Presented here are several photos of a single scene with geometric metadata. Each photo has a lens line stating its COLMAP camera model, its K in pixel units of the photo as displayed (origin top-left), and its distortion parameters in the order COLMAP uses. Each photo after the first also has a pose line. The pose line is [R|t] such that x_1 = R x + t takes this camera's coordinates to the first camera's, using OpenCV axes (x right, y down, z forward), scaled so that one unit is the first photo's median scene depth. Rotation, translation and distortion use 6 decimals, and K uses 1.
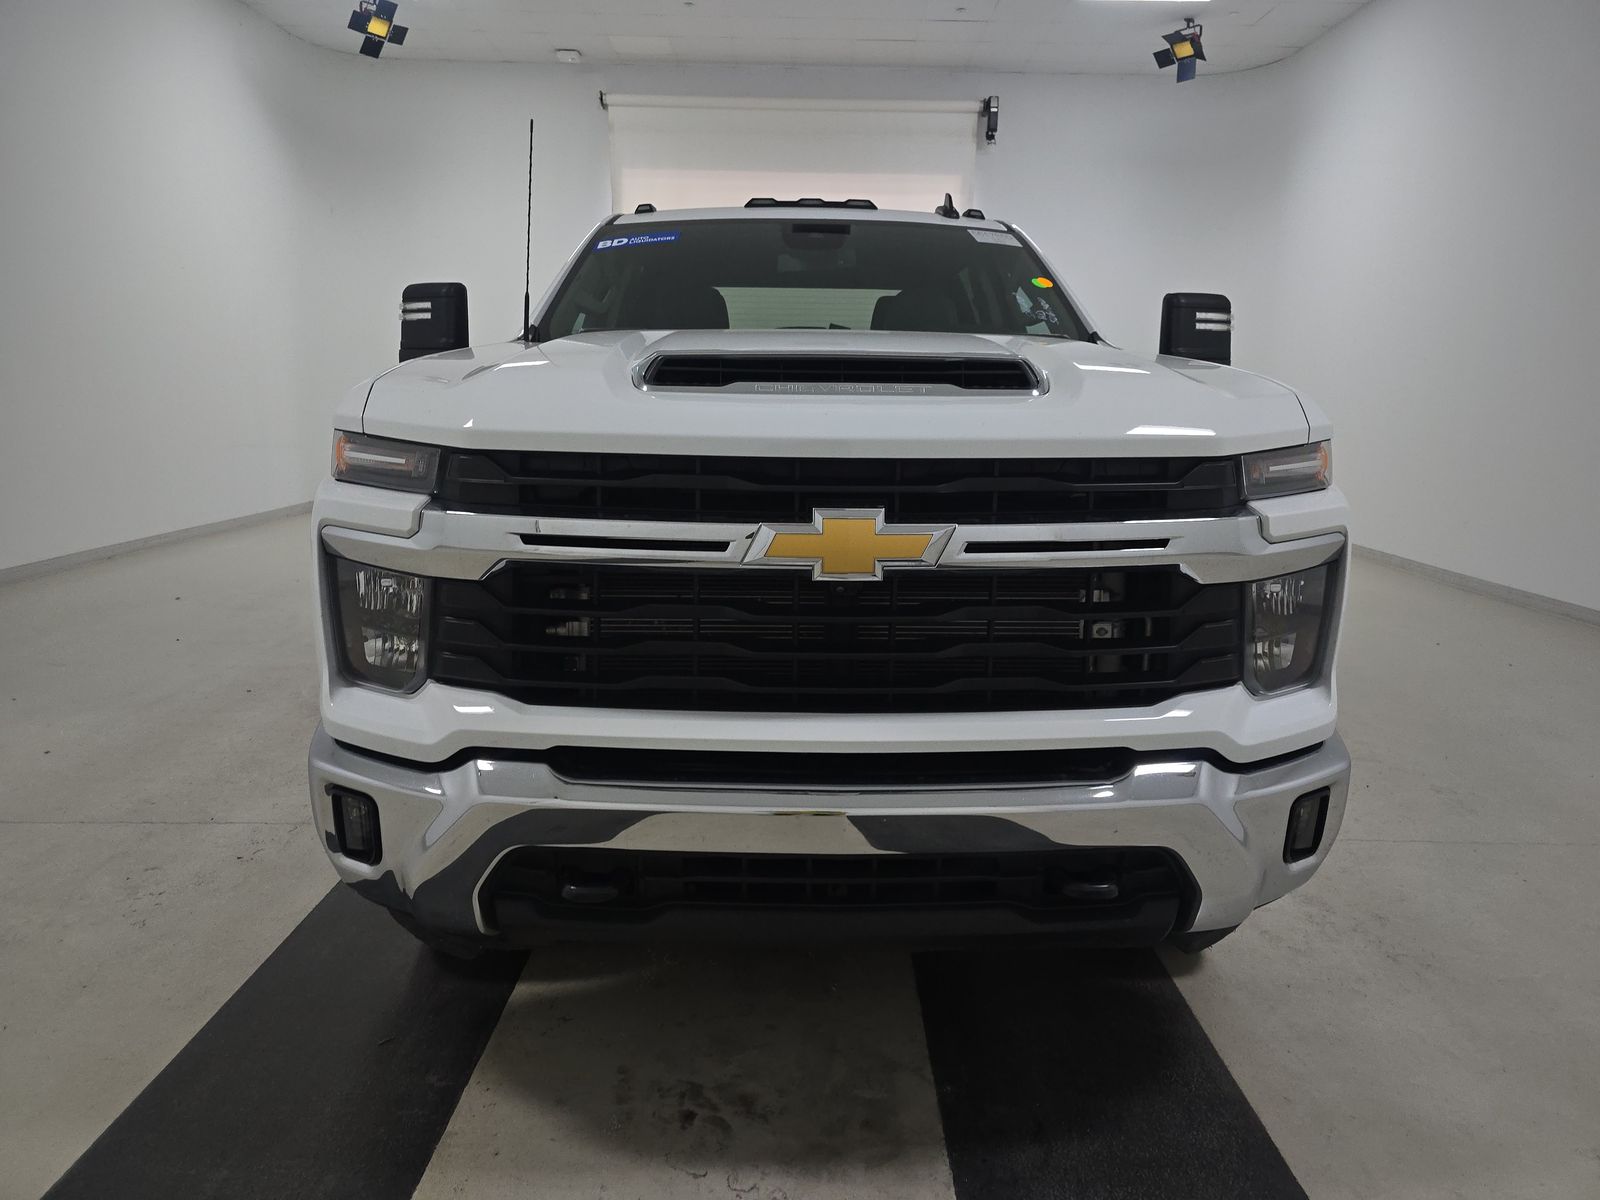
lens RADIAL K [[1082.3, 0, 800.0], [0, 1082.3, 600.0], [0, 0, 1]] dist [0.052785, -0.045918]
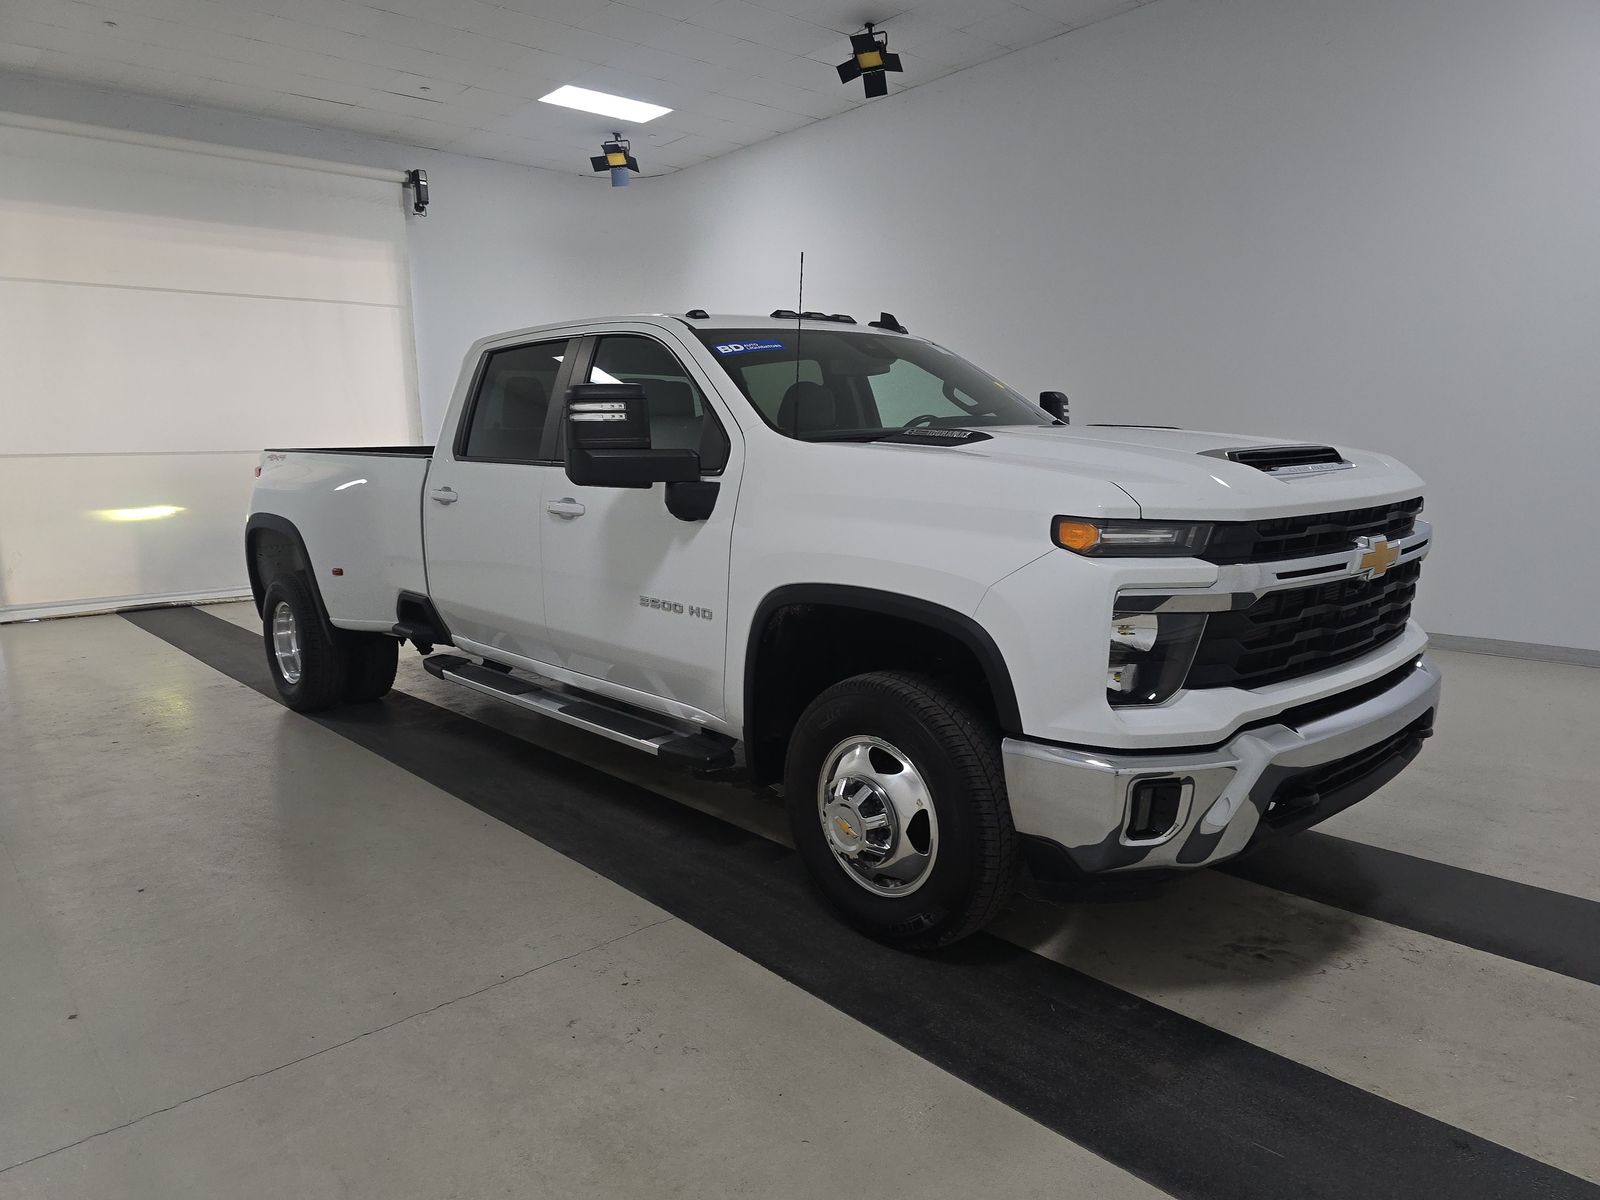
lens RADIAL K [[1088.8, 0, 800.0], [0, 1088.8, 600.0], [0, 0, 1]] dist [0.056759, -0.043778]
pose [[0.749476, -0.126875, 0.649761, -0.829183], [0.159036, 0.987229, 0.009328, -0.067780], [-0.642646, 0.096345, 0.760082, 0.119893]]
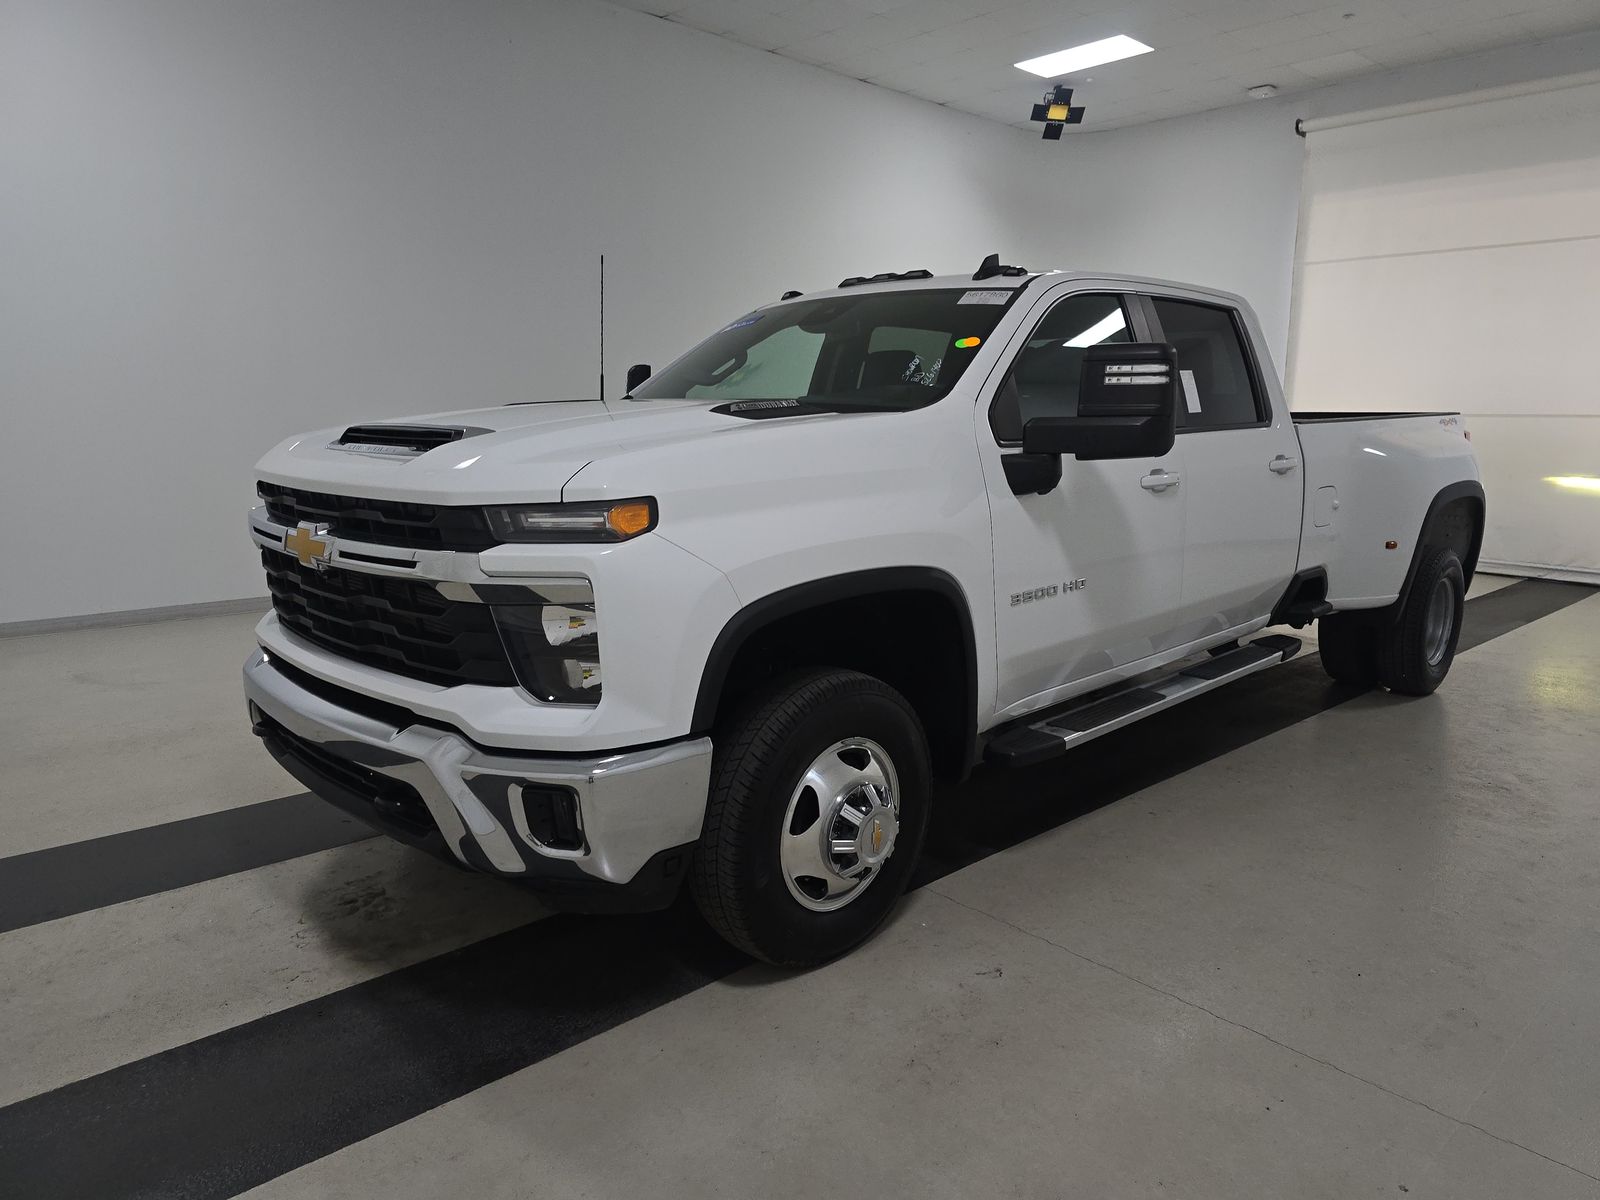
lens RADIAL K [[1082.3, 0, 800.0], [0, 1082.3, 600.0], [0, 0, 1]] dist [0.052785, -0.045918]
pose [[0.677239, 0.118784, -0.726111, 0.806044], [-0.140641, 0.989584, 0.030710, -0.057280], [0.722196, 0.081323, 0.686891, 0.191902]]
